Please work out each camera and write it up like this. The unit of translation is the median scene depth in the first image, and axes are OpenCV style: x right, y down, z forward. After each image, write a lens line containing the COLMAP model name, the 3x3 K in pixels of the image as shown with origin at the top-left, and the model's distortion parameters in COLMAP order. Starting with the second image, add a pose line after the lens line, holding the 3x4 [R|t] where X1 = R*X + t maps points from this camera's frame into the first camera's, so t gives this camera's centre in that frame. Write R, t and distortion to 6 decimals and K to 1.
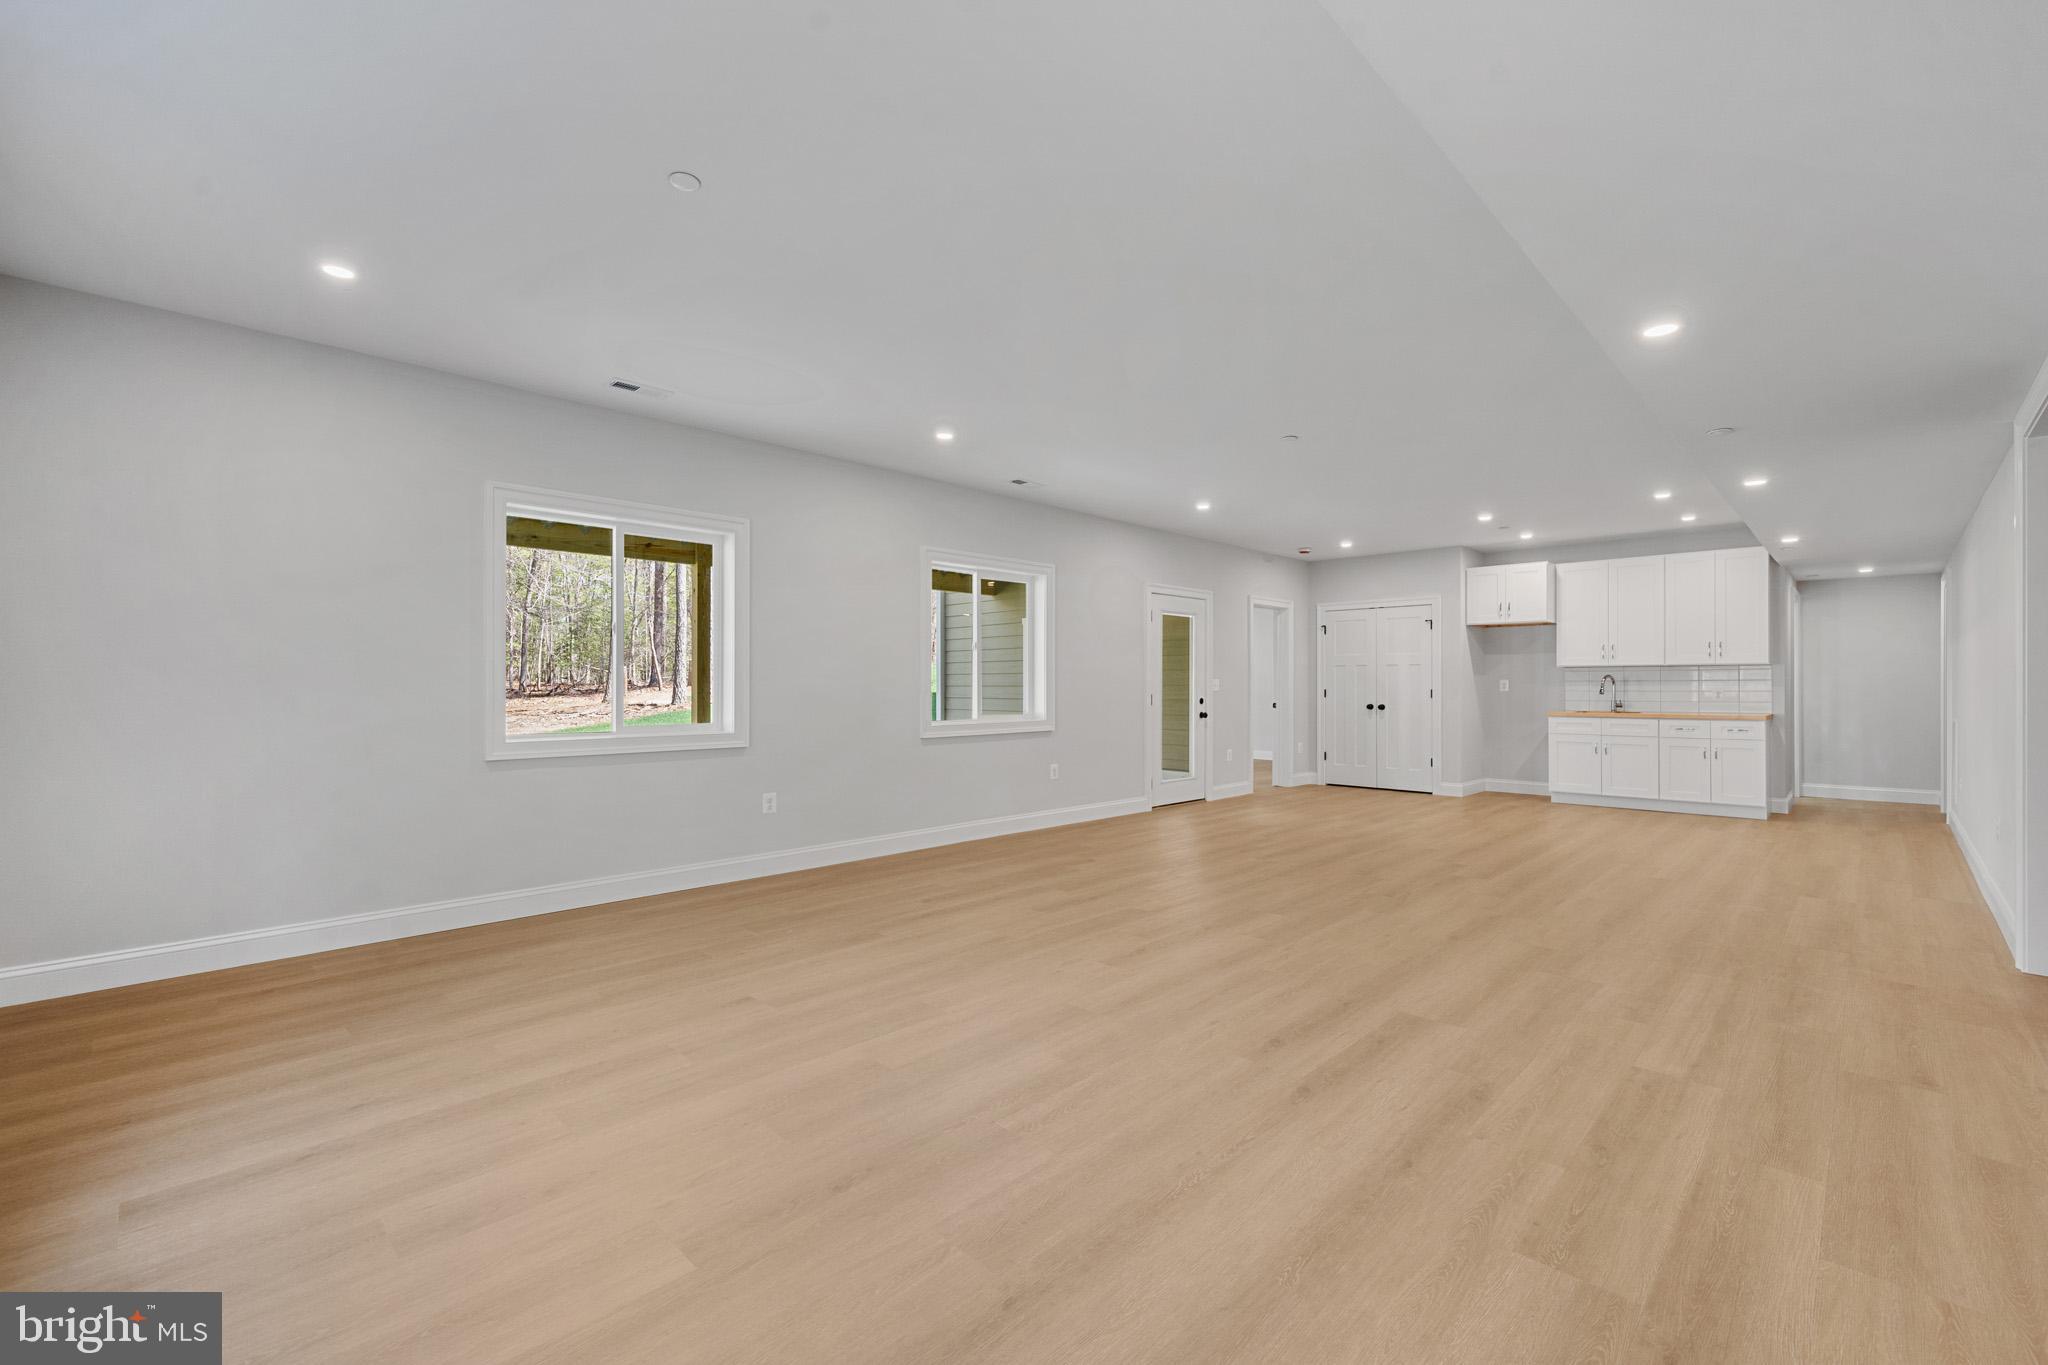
lens RADIAL K [[839.6, 0, 1033.1], [0, 839.6, 680.4], [0, 0, 1]] dist [-0.003103, -0.000354]
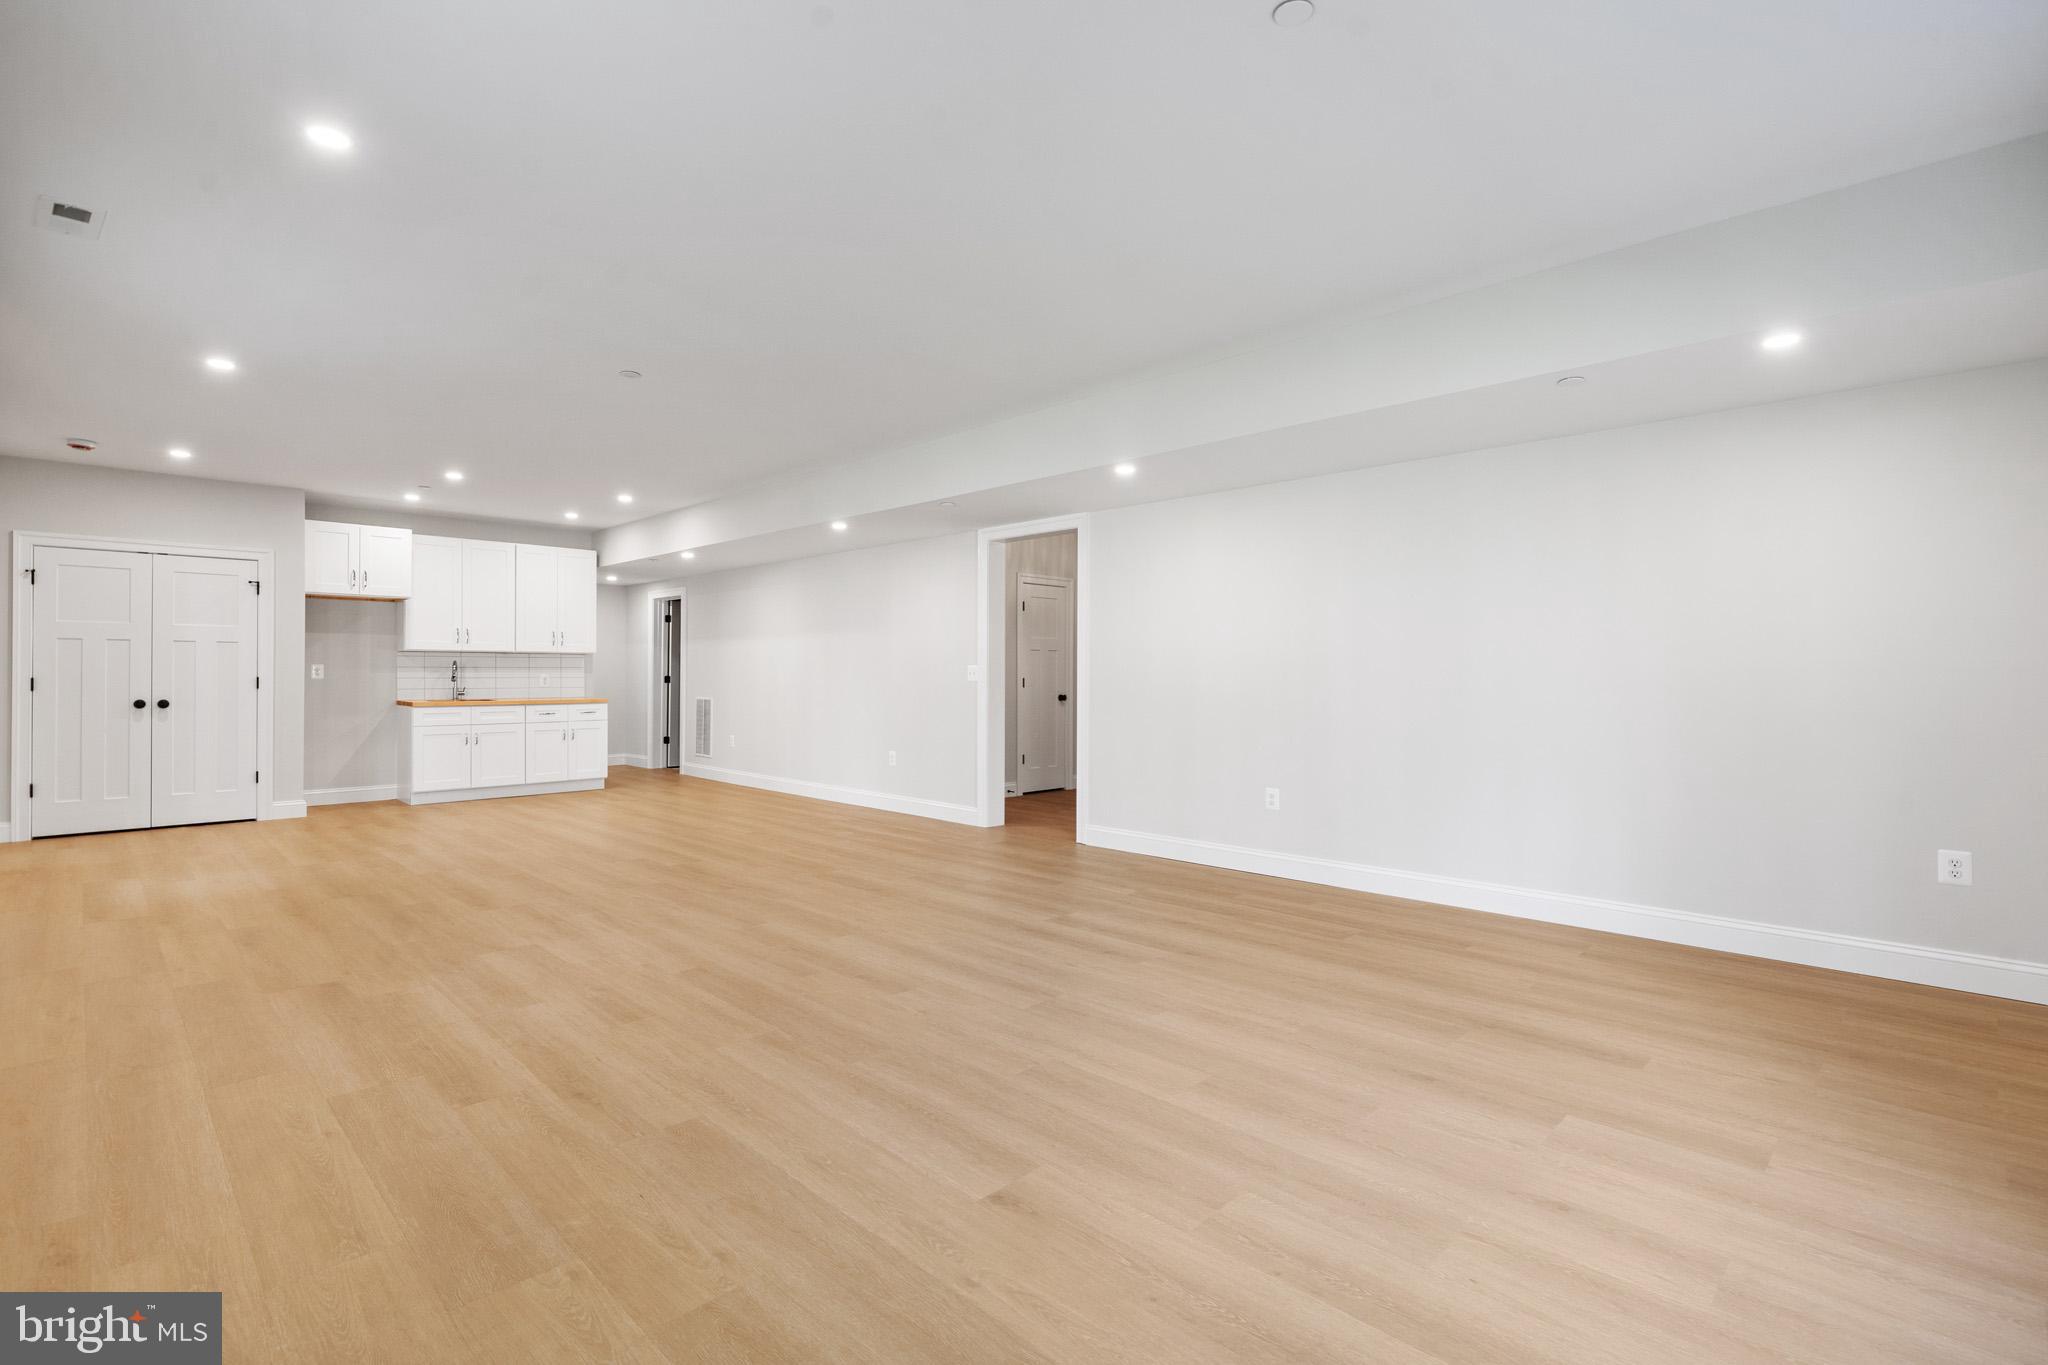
lens RADIAL K [[941.3, 0, 1022.8], [0, 941.3, 669.5], [0, 0, 1]] dist [0.004074, 0.000293]
pose [[0.022758, 0.003485, 0.999735, -0.358286], [-0.007900, 0.999963, -0.003306, 0.001886], [-0.999710, -0.007823, 0.022785, 0.343126]]
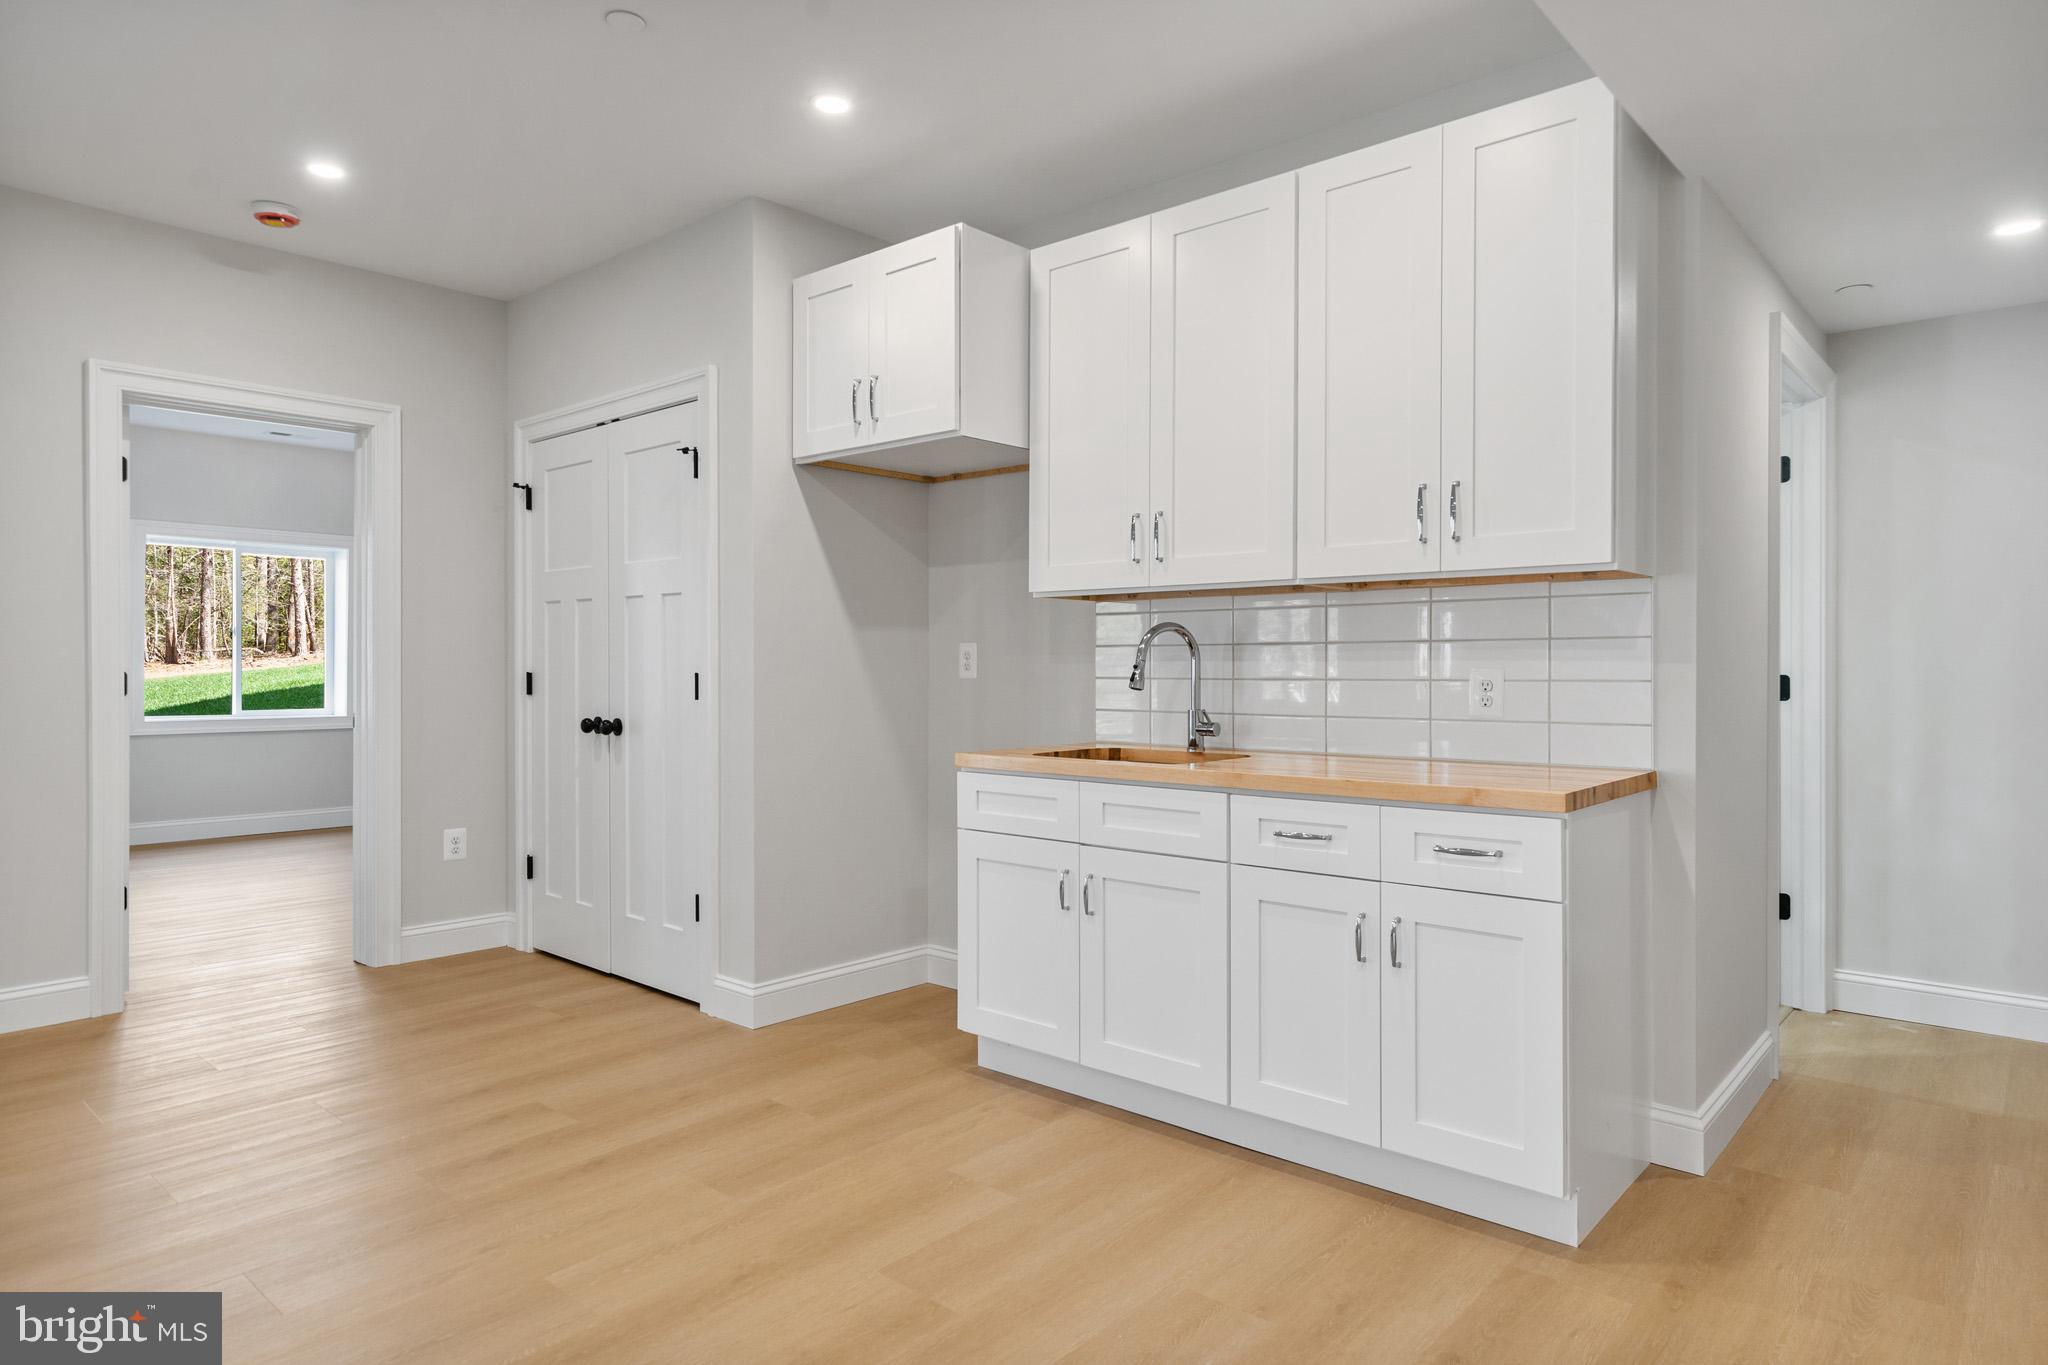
lens RADIAL K [[1215.7, 0, 1015.6], [0, 1215.7, 668.3], [0, 0, 1]] dist [0.013677, -0.000318]
pose [[0.998141, -0.002521, 0.060893, 0.612368], [0.001667, 0.999900, 0.014067, 0.003247], [-0.060922, -0.013939, 0.998045, 0.588749]]
